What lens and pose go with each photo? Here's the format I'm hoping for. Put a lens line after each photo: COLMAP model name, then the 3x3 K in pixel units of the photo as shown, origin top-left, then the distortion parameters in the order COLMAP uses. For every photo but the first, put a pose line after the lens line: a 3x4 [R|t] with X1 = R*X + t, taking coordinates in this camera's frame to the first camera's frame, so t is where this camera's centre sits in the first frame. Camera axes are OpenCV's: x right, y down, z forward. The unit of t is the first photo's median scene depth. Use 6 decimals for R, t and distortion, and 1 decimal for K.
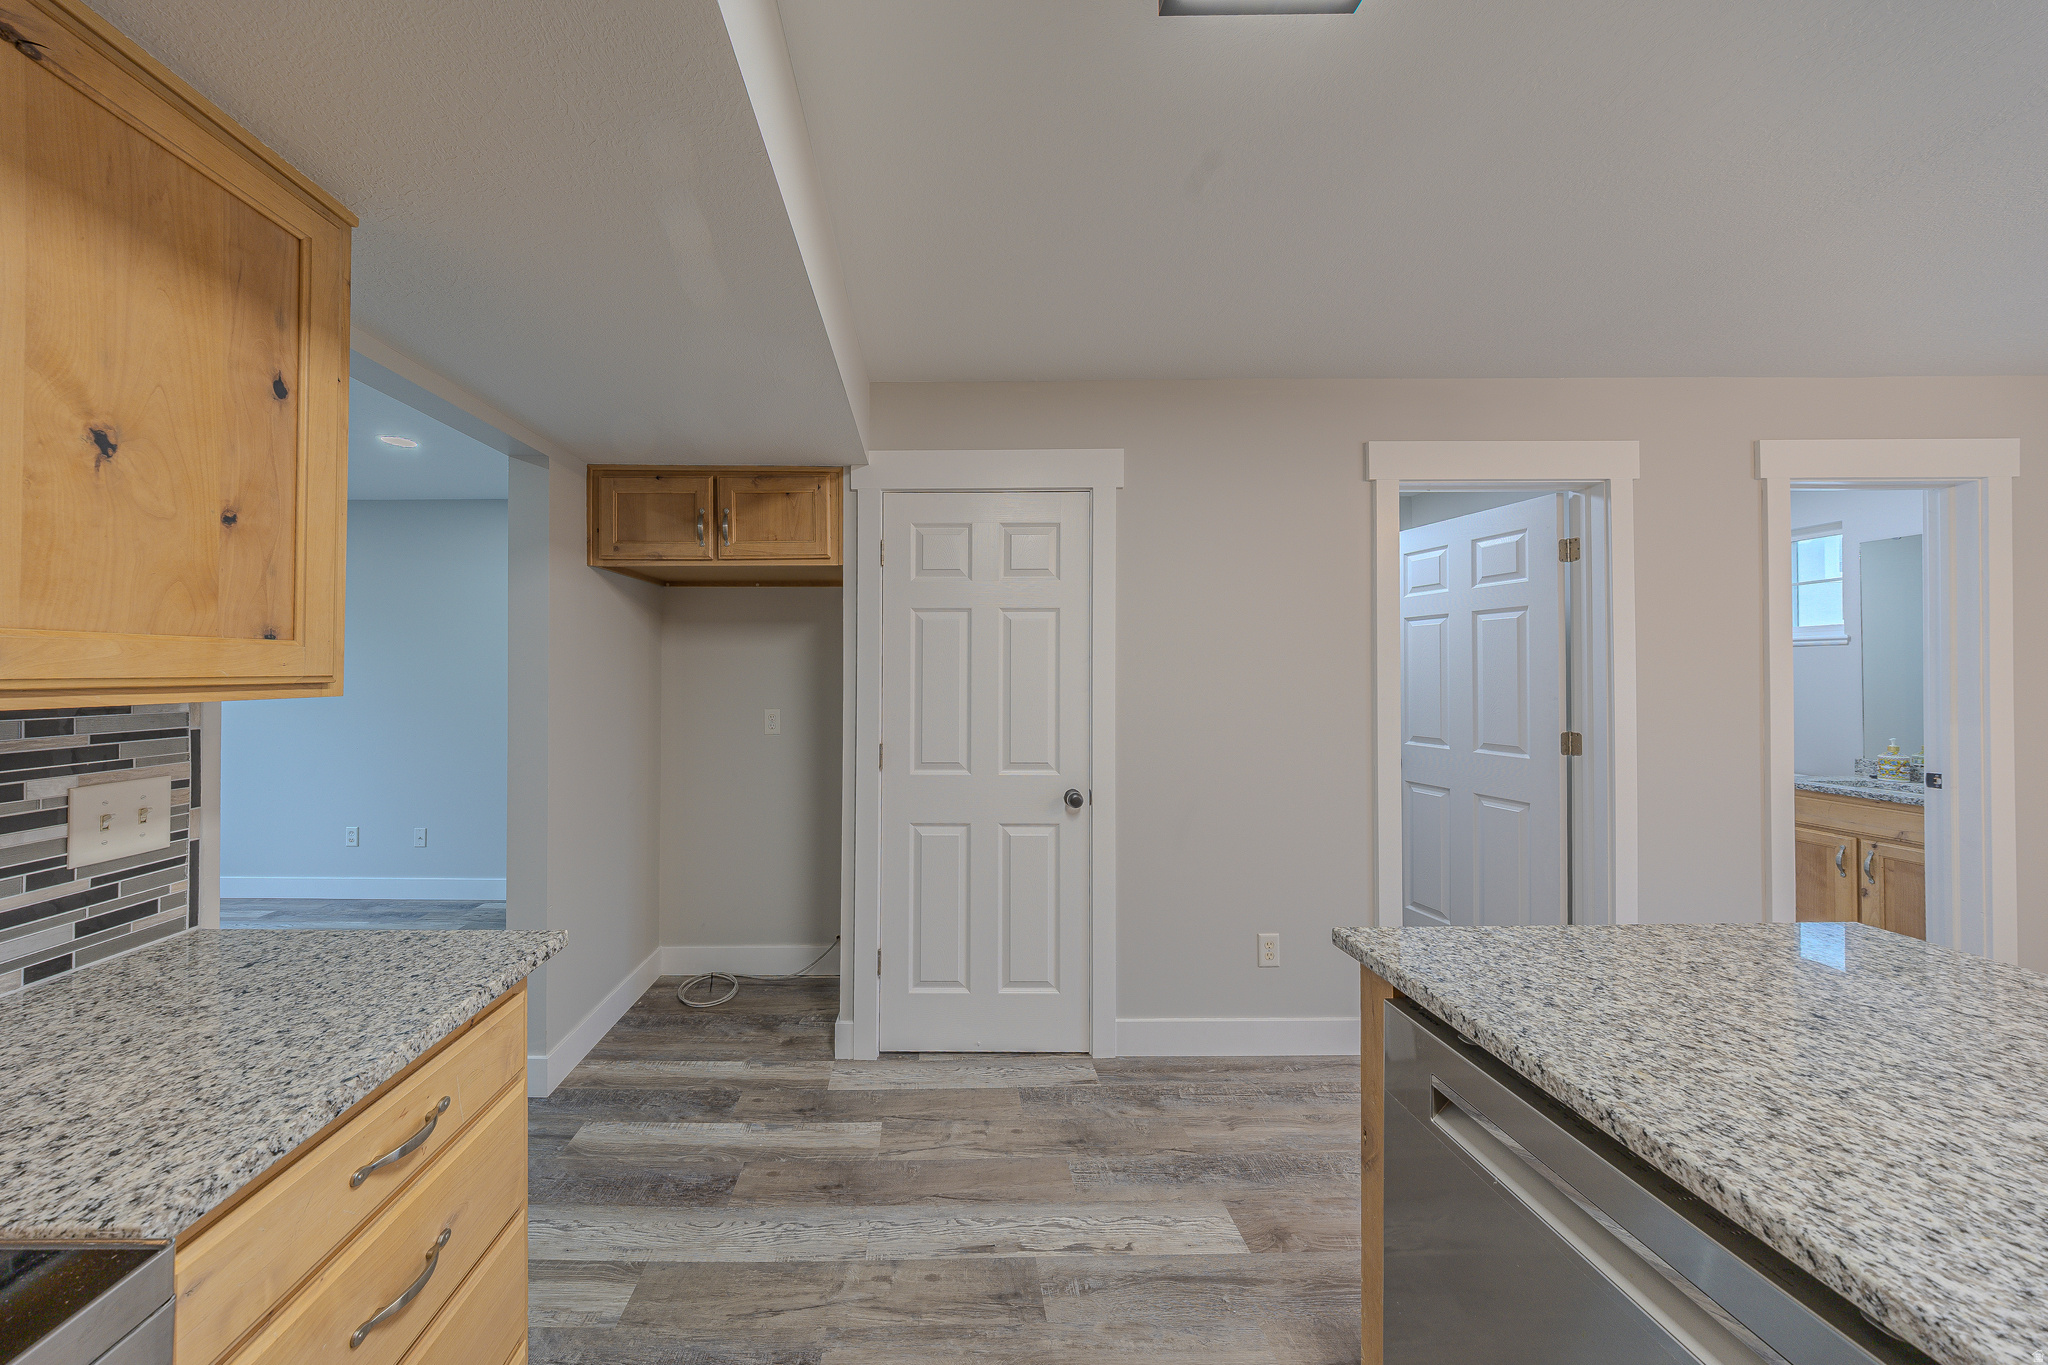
lens RADIAL K [[625.4, 0, 938.3], [0, 625.4, 666.4], [0, 0, 1]] dist [-0.008553, 0.002596]
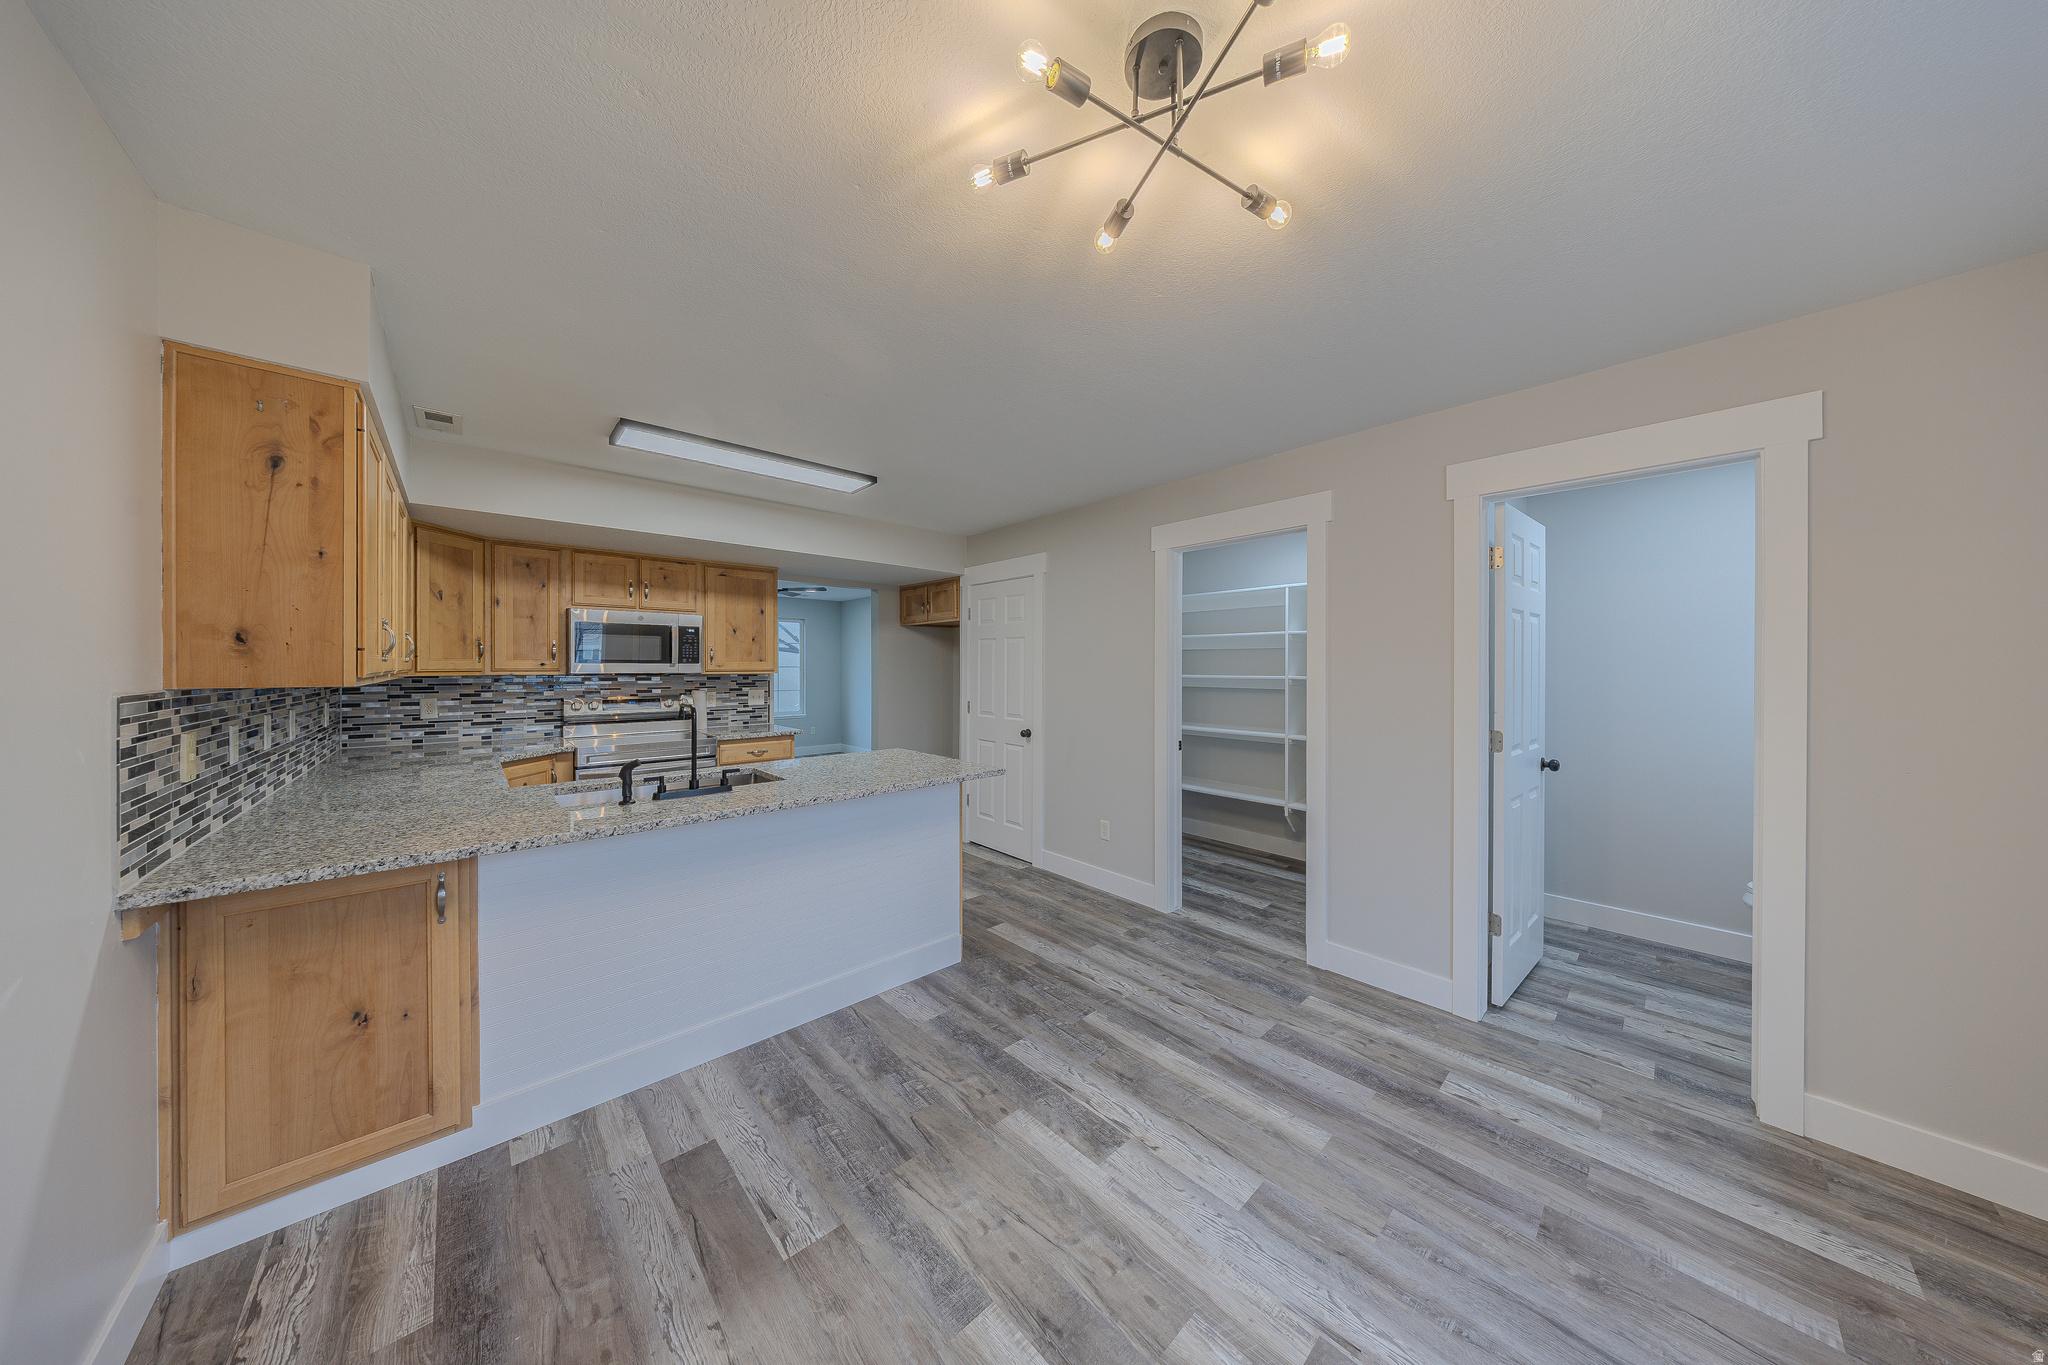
lens RADIAL K [[658.5, 0, 1030.7], [0, 658.5, 669.3], [0, 0, 1]] dist [-0.000250, -0.000096]
pose [[0.662145, 0.004863, -0.749360, 4.080094], [0.003164, 0.999952, 0.009285, -0.022060], [0.749369, -0.008519, 0.662098, -0.844367]]
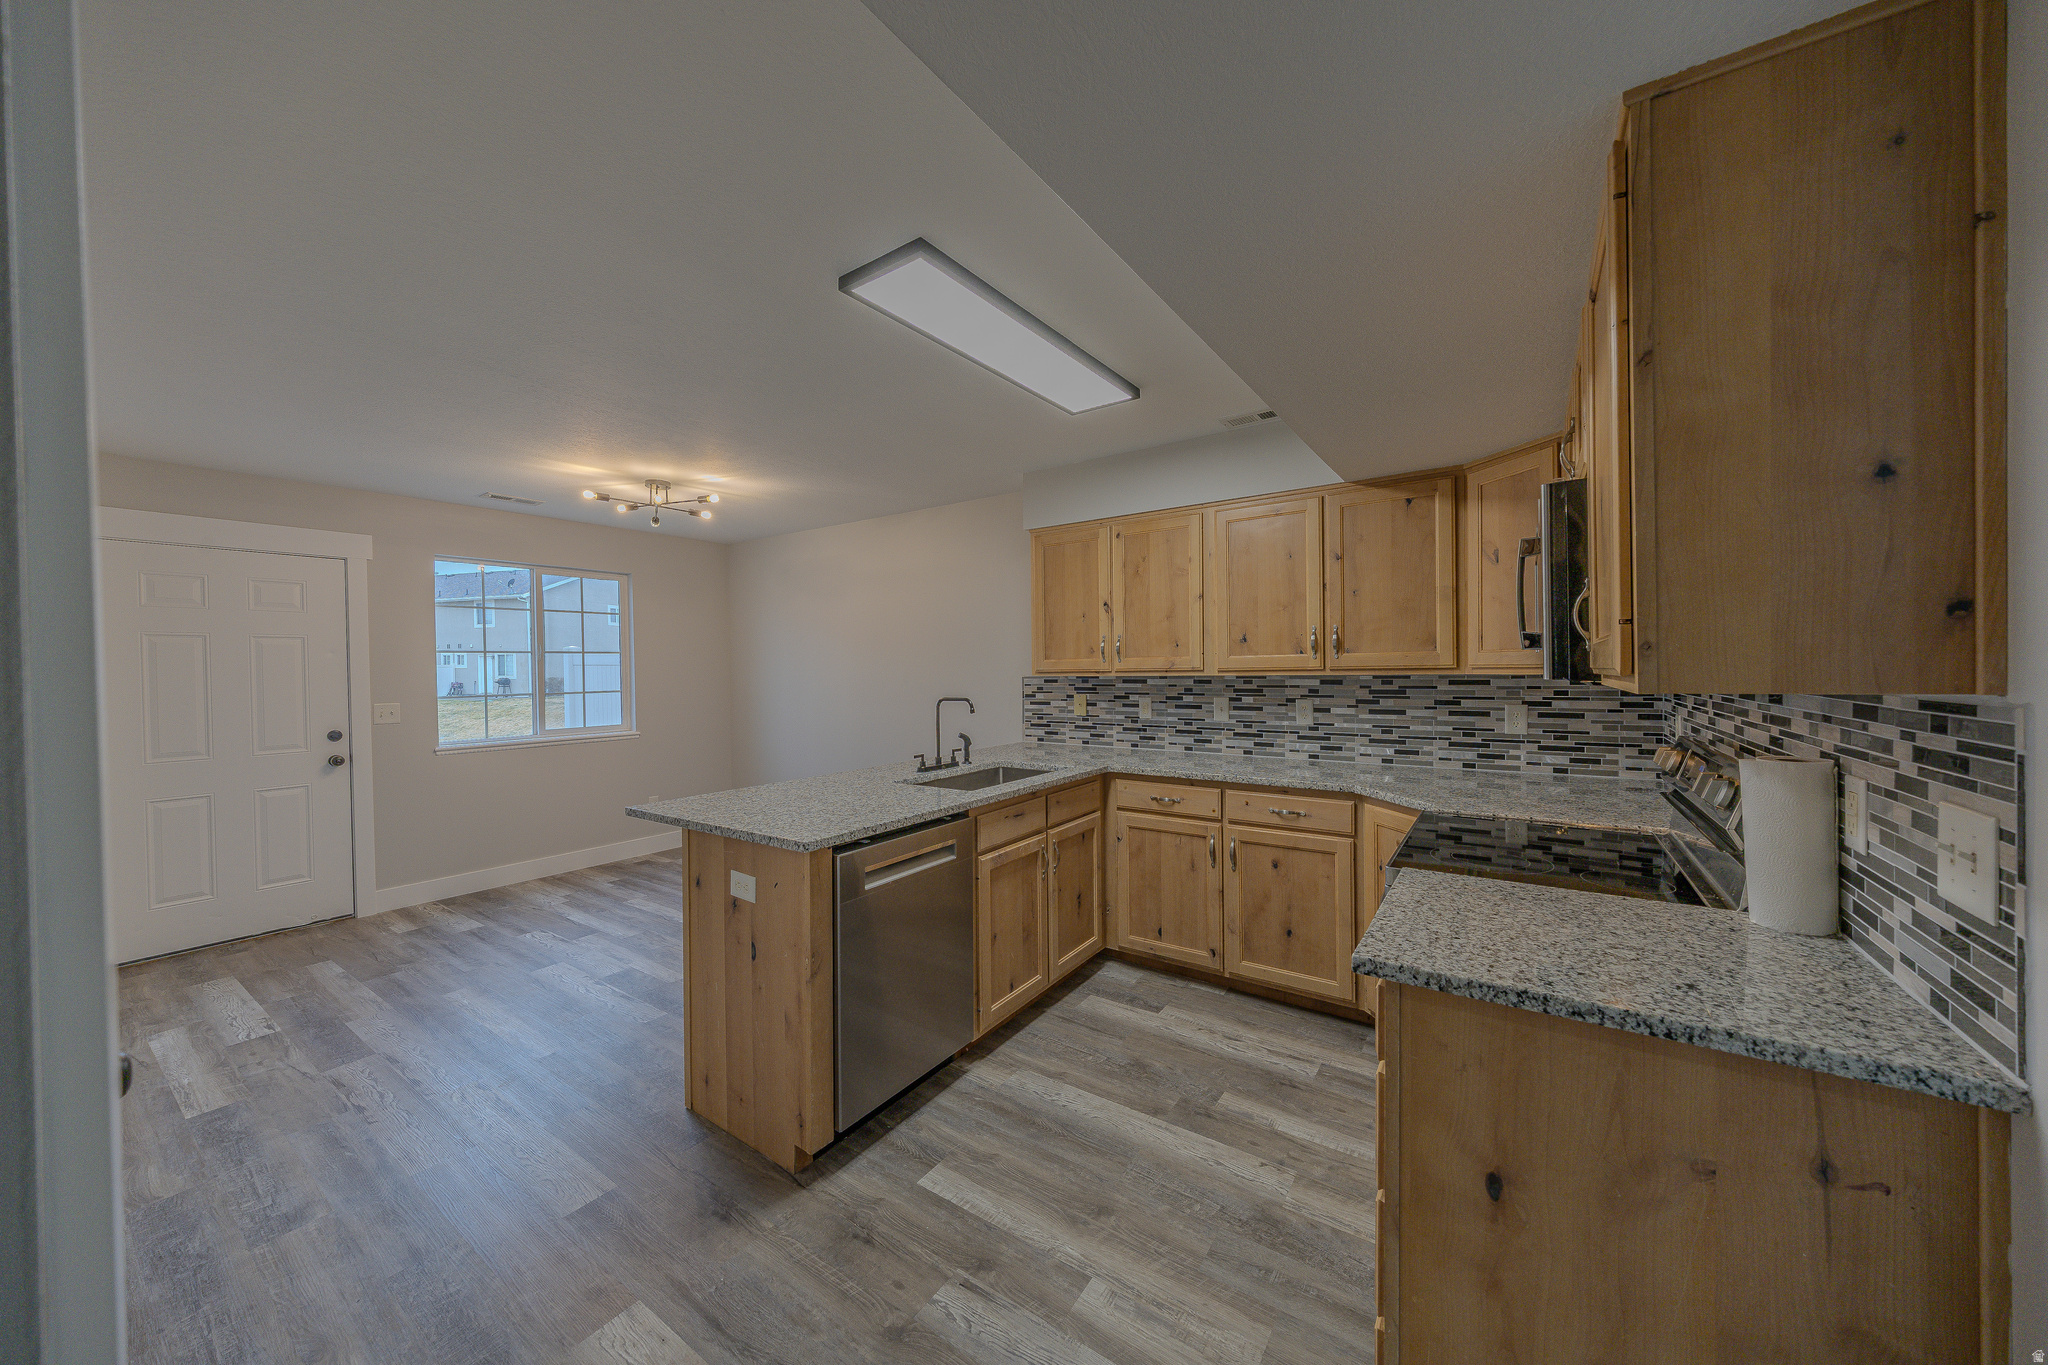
lens RADIAL K [[695.4, 0, 1019.6], [0, 695.4, 657.3], [0, 0, 1]] dist [0.012171, -0.000025]
pose [[-0.814012, 0.020064, 0.580501, -0.890886], [0.009252, 0.999724, -0.021580, 0.015335], [-0.580774, -0.012196, -0.813973, 2.333842]]
